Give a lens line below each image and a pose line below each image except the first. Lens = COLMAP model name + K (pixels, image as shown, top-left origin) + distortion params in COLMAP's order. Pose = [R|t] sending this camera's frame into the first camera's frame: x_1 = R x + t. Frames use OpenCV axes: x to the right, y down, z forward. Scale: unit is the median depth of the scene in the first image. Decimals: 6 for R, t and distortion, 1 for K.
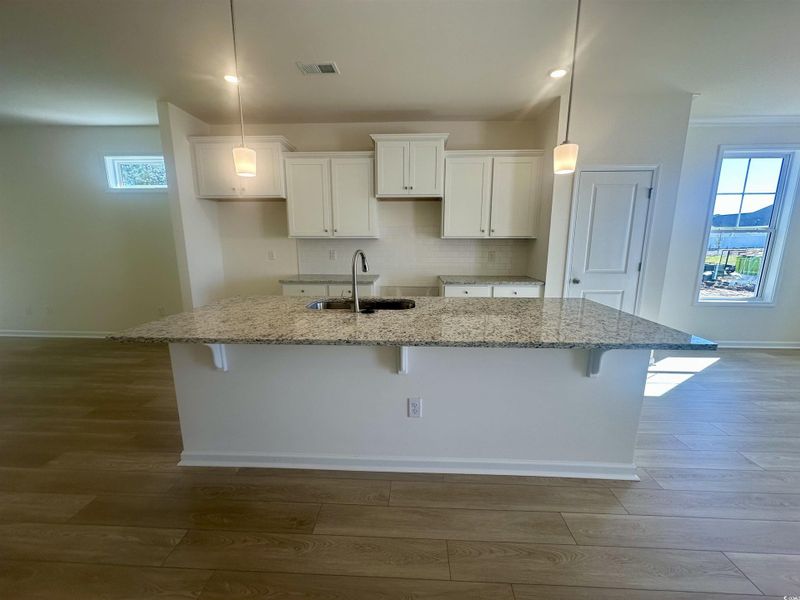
lens RADIAL K [[319.9, 0, 400.0], [0, 319.9, 300.0], [0, 0, 1]] dist [-0.010360, -0.000029]
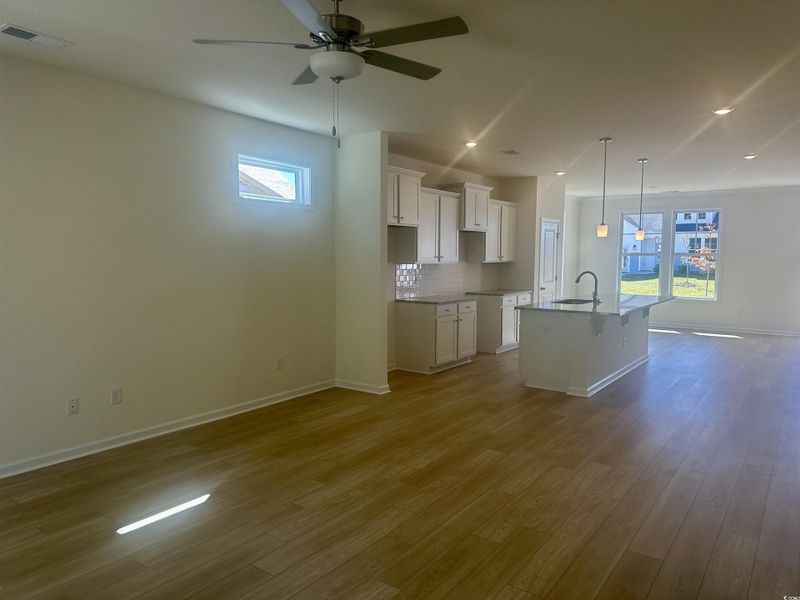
lens RADIAL K [[540.9, 0, 400.0], [0, 540.9, 300.0], [0, 0, 1]] dist [-0.000054, 0.000296]
pose [[0.577015, -0.062915, 0.814307, -1.923991], [0.171340, 0.984167, -0.045372, -0.007022], [-0.798559, 0.165704, 0.578658, 0.042274]]
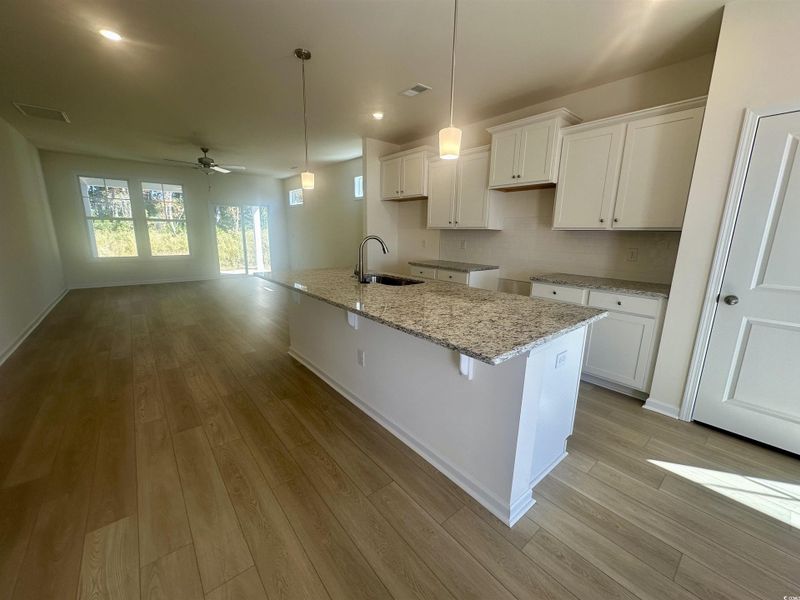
lens RADIAL K [[321.5, 0, 400.0], [0, 321.5, 300.0], [0, 0, 1]] dist [-0.000471, 0.000204]
pose [[0.674414, 0.162479, -0.720254, 0.545752], [-0.149224, 0.985351, 0.082555, -0.014324], [0.723117, 0.051803, 0.688781, 0.103362]]
